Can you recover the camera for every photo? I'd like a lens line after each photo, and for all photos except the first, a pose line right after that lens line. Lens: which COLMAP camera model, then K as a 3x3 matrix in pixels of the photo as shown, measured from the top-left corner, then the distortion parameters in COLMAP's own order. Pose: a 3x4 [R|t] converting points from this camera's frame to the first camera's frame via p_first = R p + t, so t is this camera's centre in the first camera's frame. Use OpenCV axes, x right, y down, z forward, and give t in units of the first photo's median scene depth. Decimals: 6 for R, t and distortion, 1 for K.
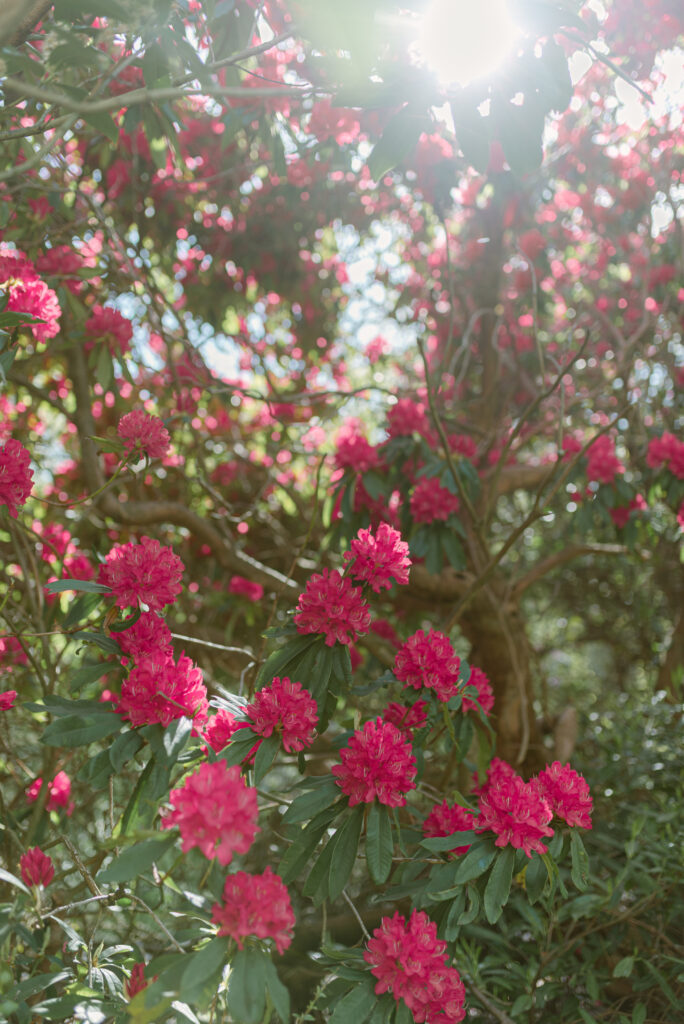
lens RADIAL K [[965.7, 0, 340.7], [0, 965.7, 510.2], [0, 0, 1]] dist [-0.012879, 0.015327]
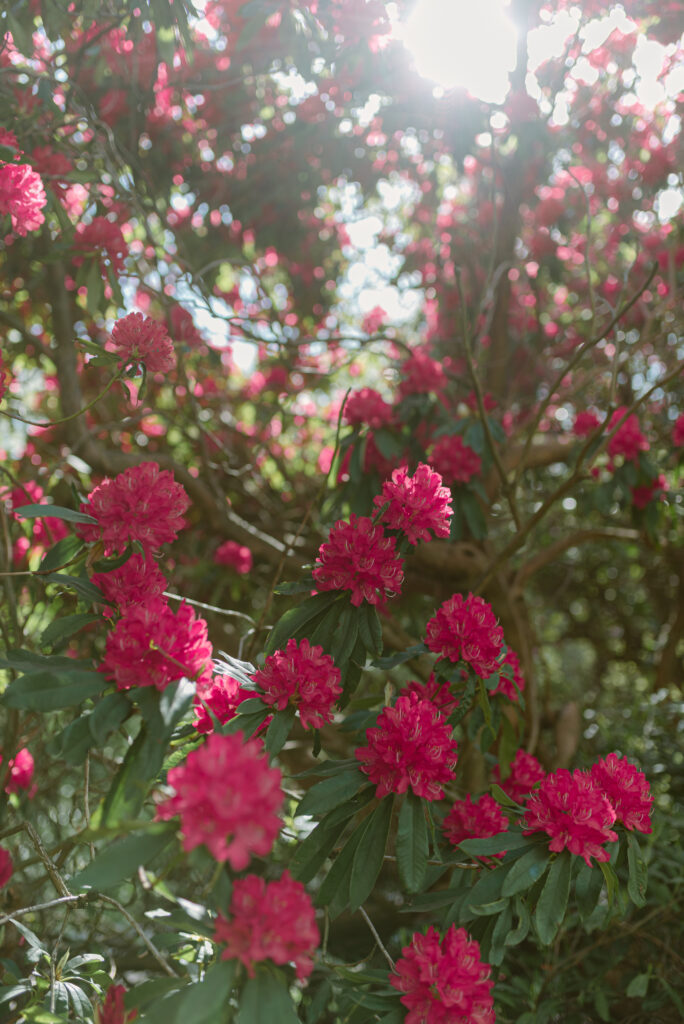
lens RADIAL K [[964.1, 0, 342.0], [0, 964.1, 512.0], [0, 0, 1]] dist [-0.009470, -0.030449]
pose [[0.998691, 0.041561, 0.029831, -0.049457], [-0.041779, 0.999104, 0.006753, 0.052673], [-0.029523, -0.007990, 0.999532, 0.162301]]
